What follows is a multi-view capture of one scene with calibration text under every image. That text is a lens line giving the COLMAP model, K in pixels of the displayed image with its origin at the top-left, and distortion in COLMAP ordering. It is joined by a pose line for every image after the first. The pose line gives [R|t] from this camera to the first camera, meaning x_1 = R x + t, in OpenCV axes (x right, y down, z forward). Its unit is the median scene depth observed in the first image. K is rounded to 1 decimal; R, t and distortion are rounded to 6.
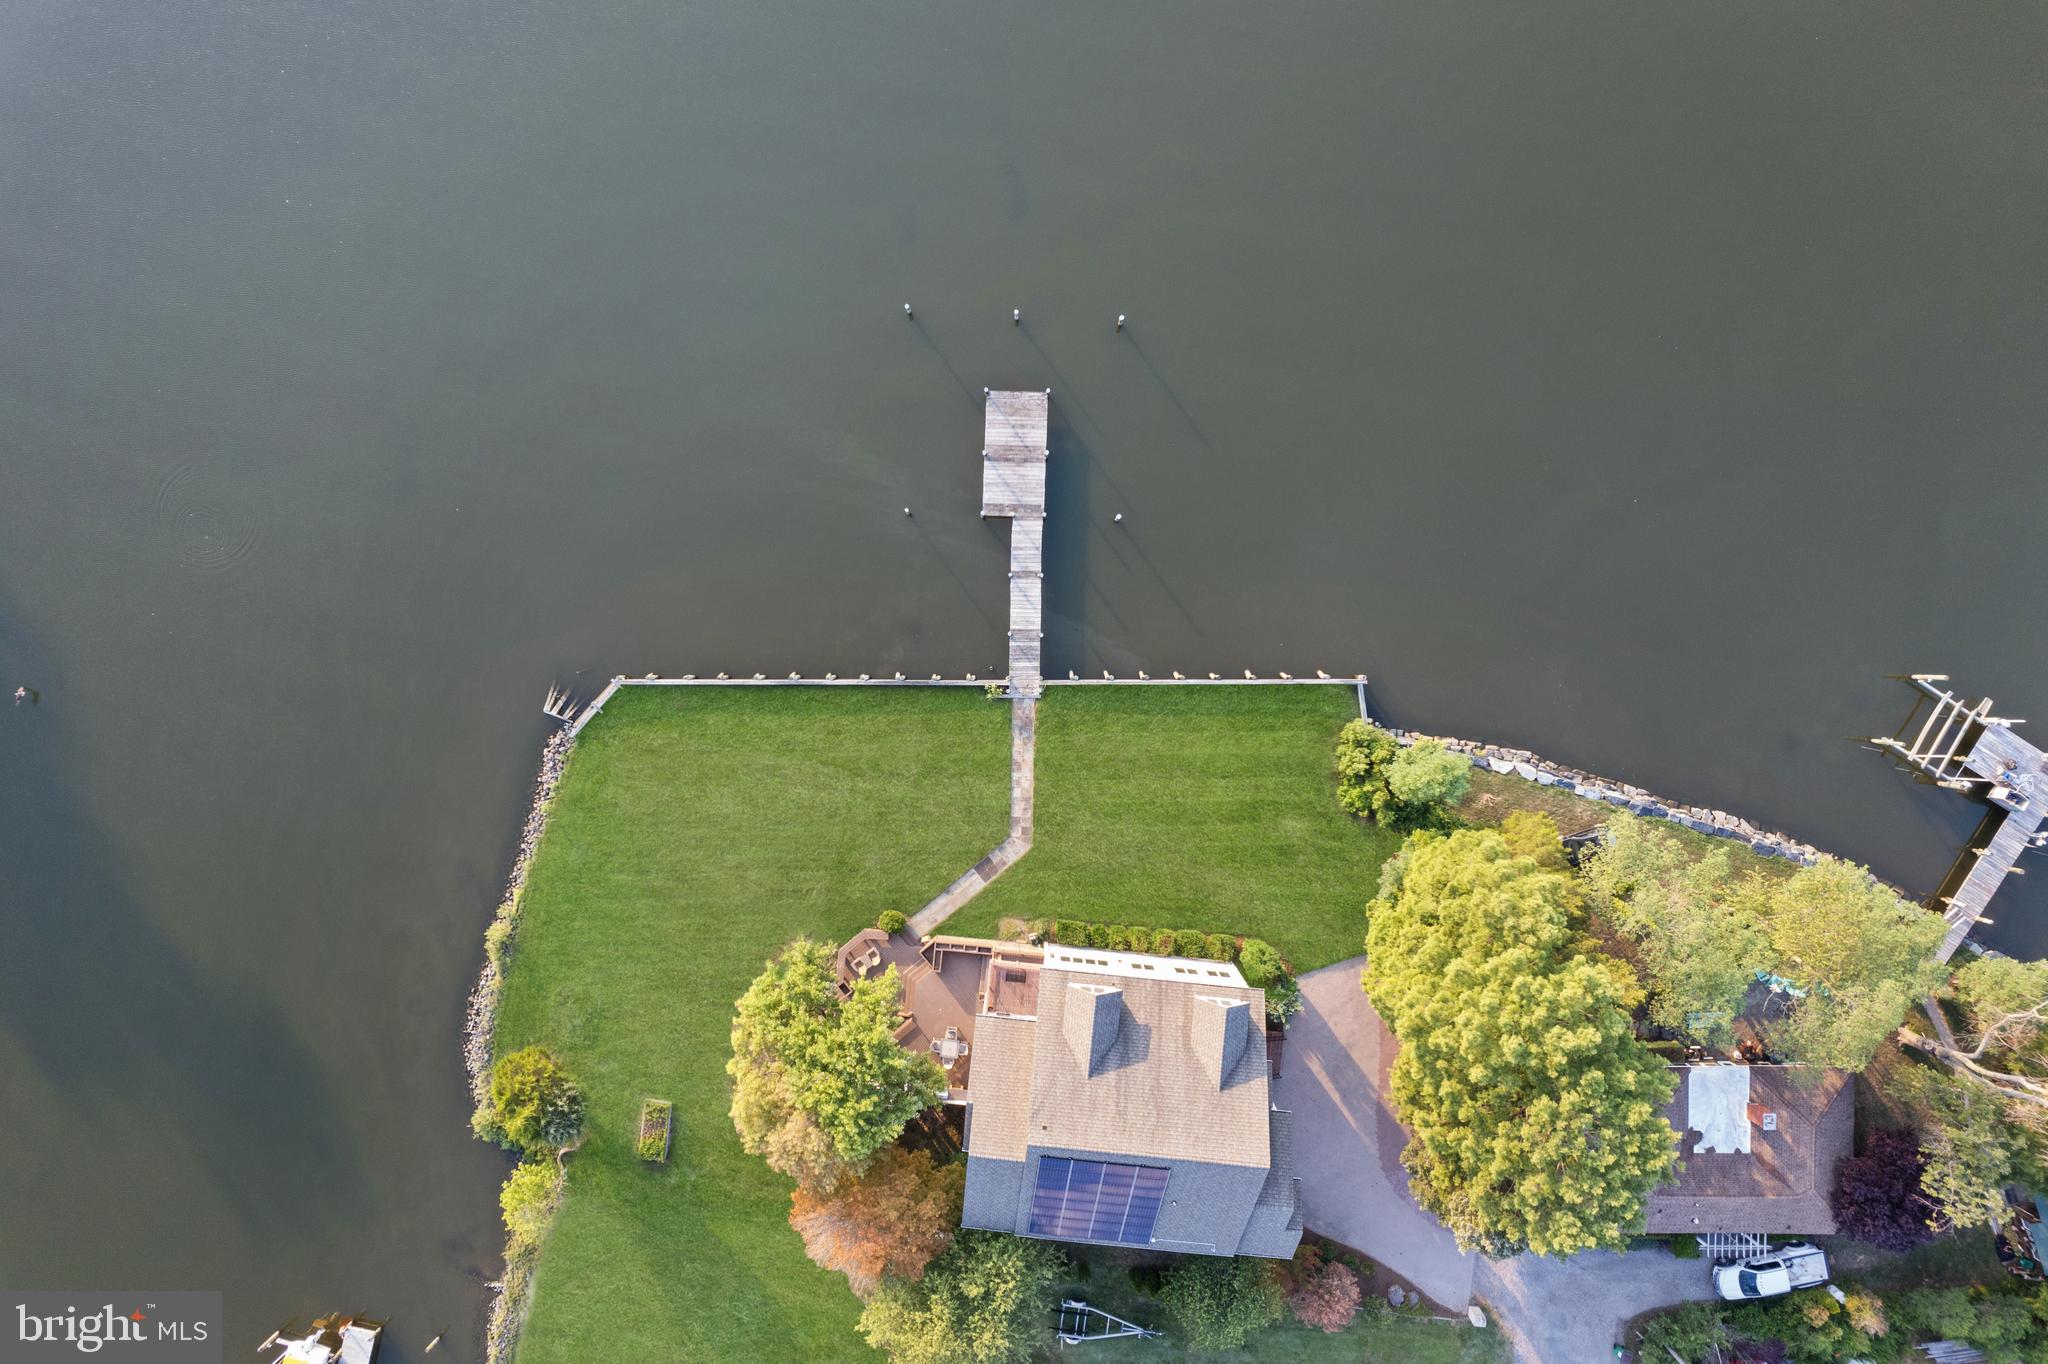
lens RADIAL K [[1302.7, 0, 1024.0], [0, 1302.7, 682.0], [0, 0, 1]] dist [-0.057456, 0.045560]
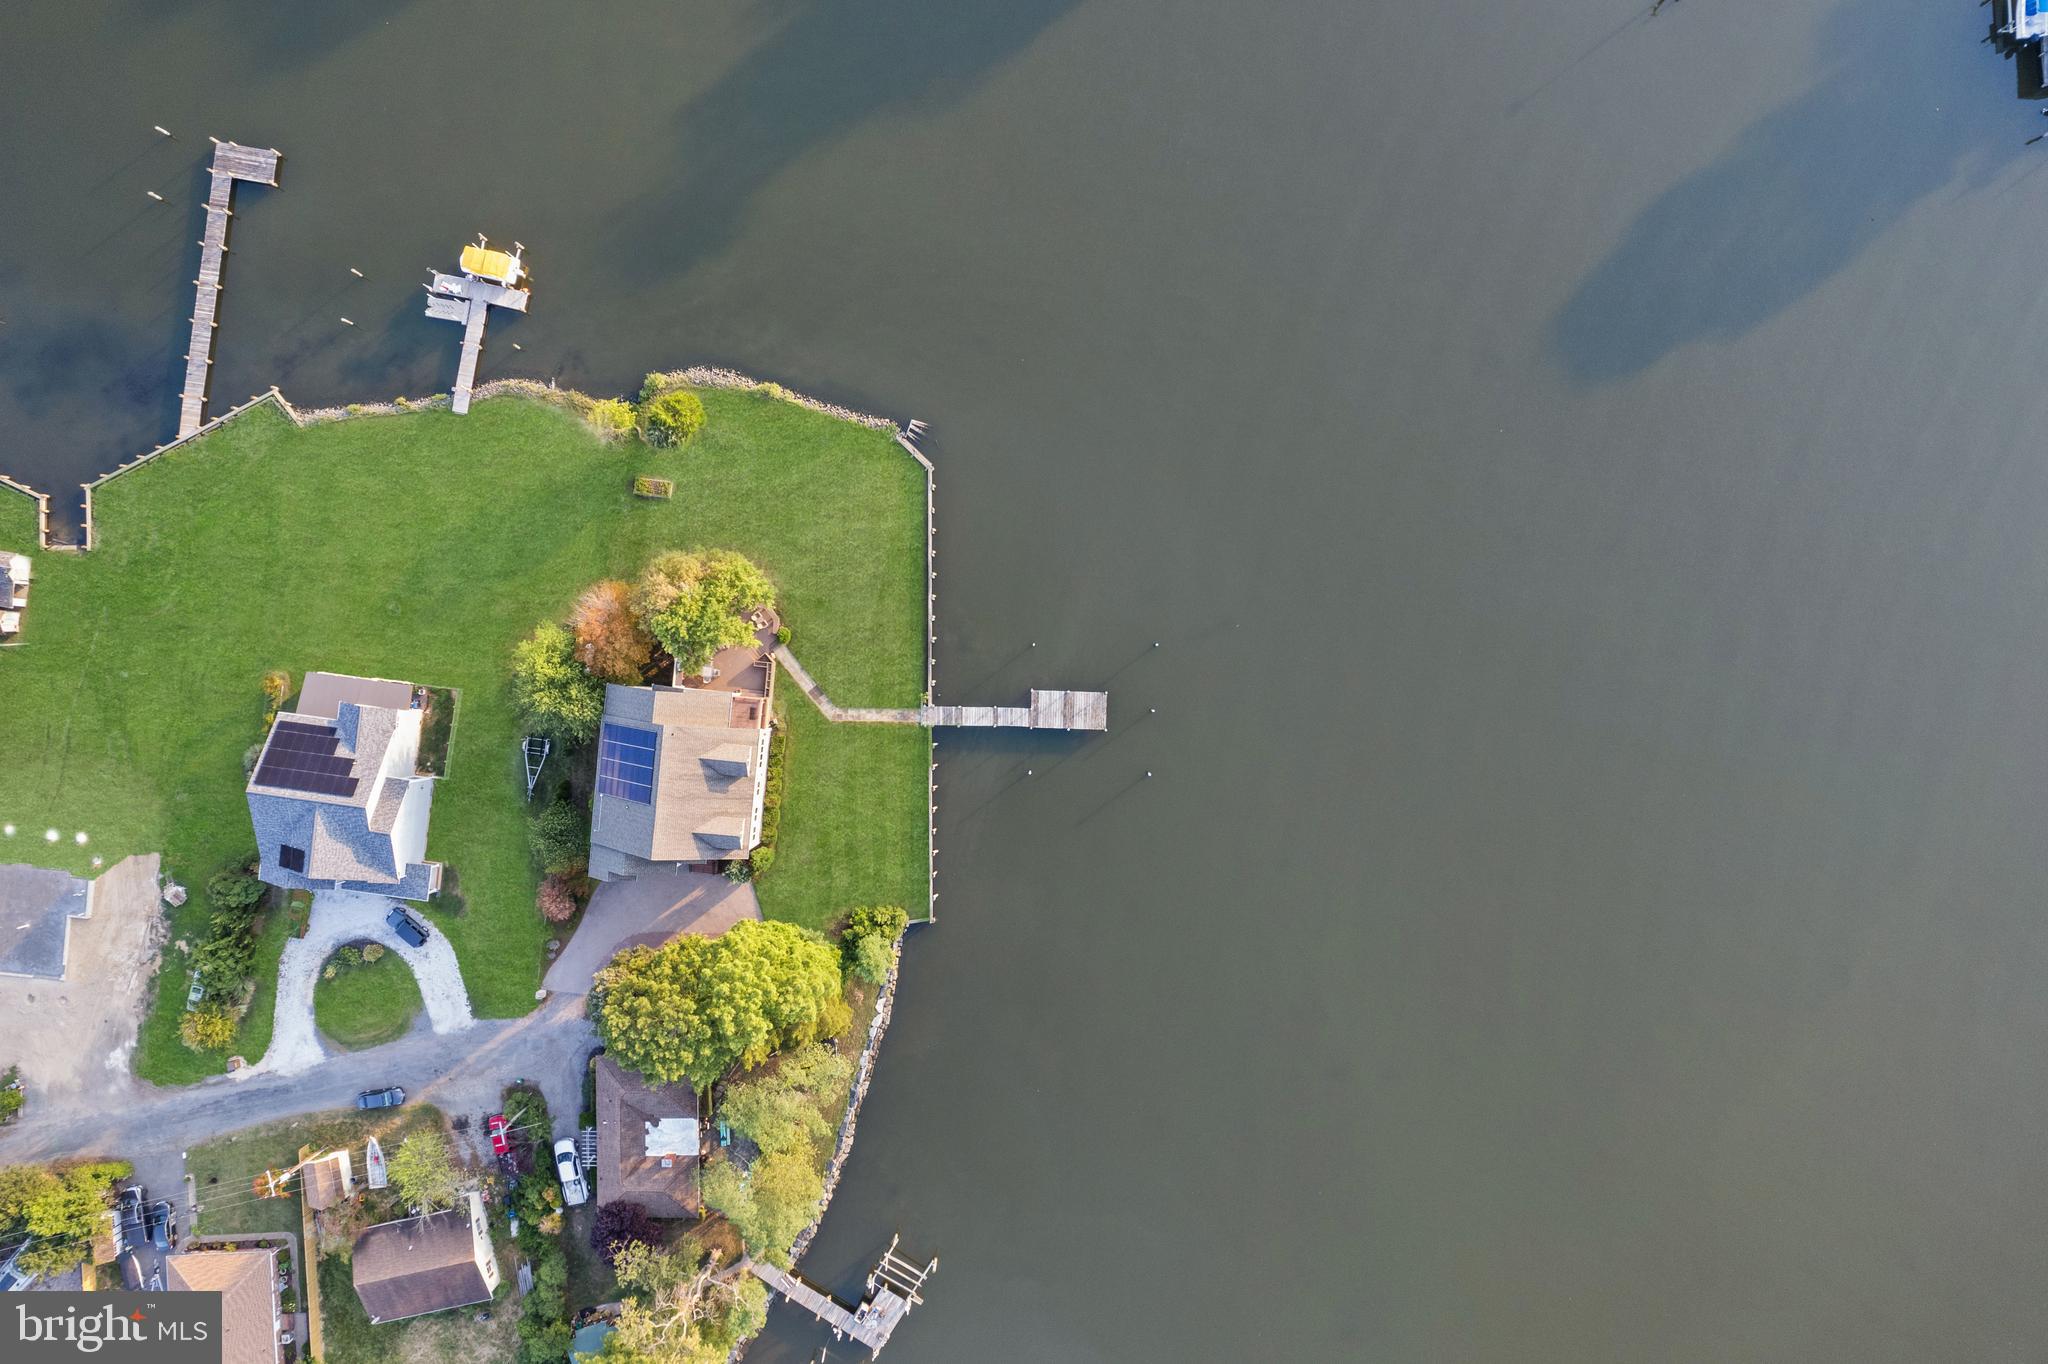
lens RADIAL K [[1302.7, 0, 1024.0], [0, 1302.7, 682.0], [0, 0, 1]] dist [-0.057456, 0.045560]
pose [[0.001264, 0.999882, 0.015324, -0.068681], [-0.999666, 0.001659, -0.025789, -0.077666], [-0.025811, -0.015287, 0.999550, -0.660533]]
